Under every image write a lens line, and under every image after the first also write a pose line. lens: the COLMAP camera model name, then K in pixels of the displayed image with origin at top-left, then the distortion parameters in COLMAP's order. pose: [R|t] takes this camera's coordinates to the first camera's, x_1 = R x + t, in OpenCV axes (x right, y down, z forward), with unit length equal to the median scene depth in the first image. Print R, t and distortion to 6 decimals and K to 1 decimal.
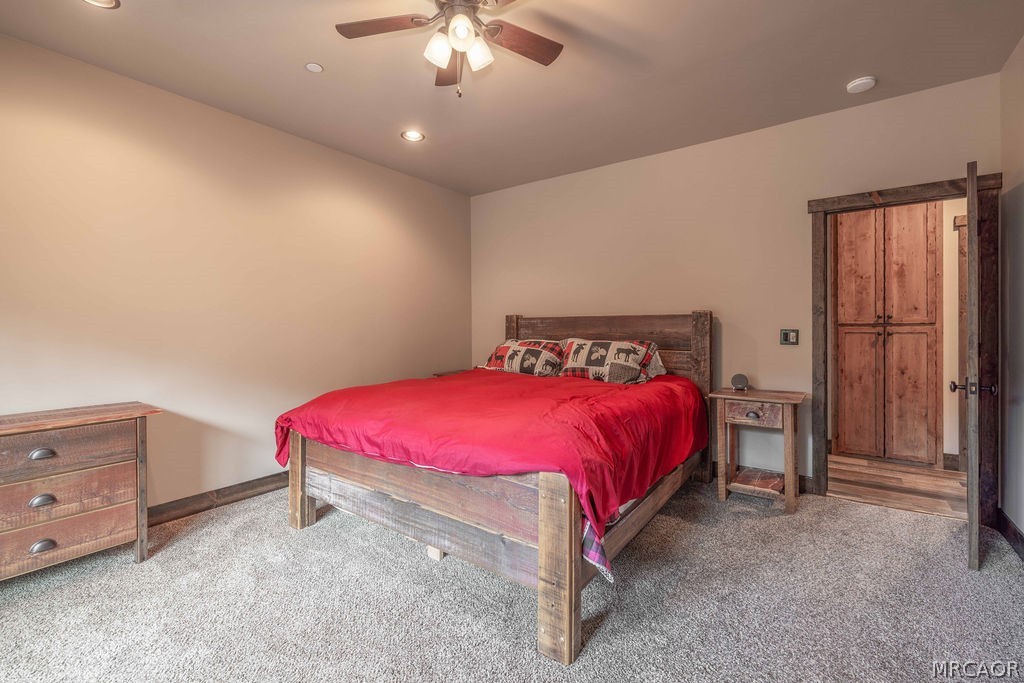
lens RADIAL K [[435.3, 0, 511.4], [0, 435.3, 333.4], [0, 0, 1]] dist [-0.003643, -0.000249]
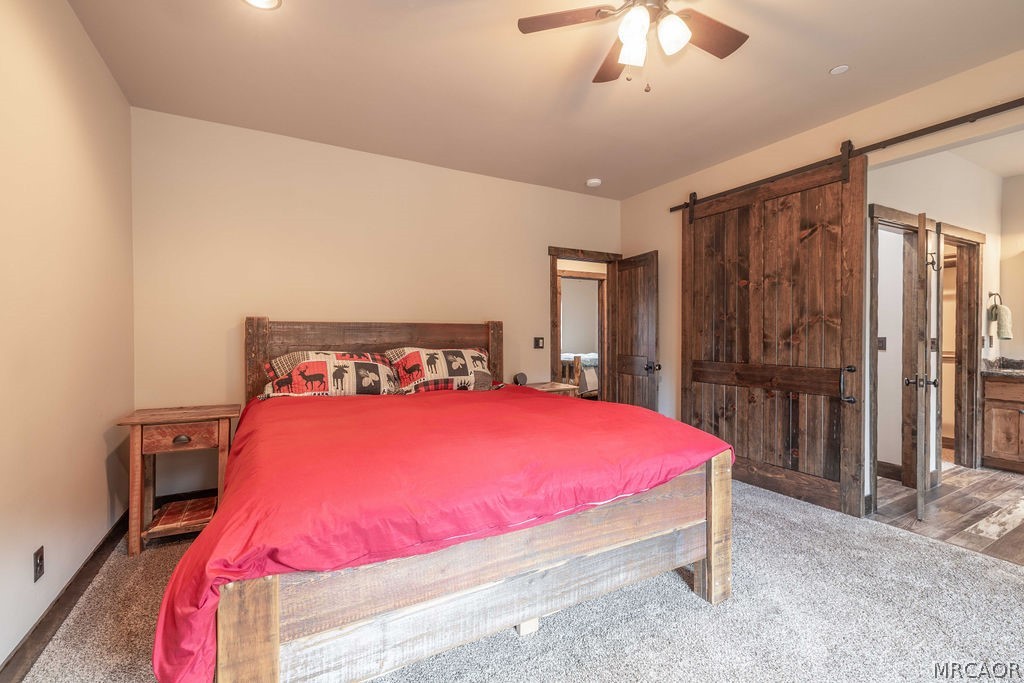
lens RADIAL K [[435.3, 0, 508.6], [0, 435.3, 338.1], [0, 0, 1]] dist [-0.003643, -0.000249]
pose [[0.437067, -0.003320, 0.899423, -0.616641], [0.010677, 0.999942, -0.001498, -0.005432], [-0.899365, 0.010257, 0.437077, 0.476433]]
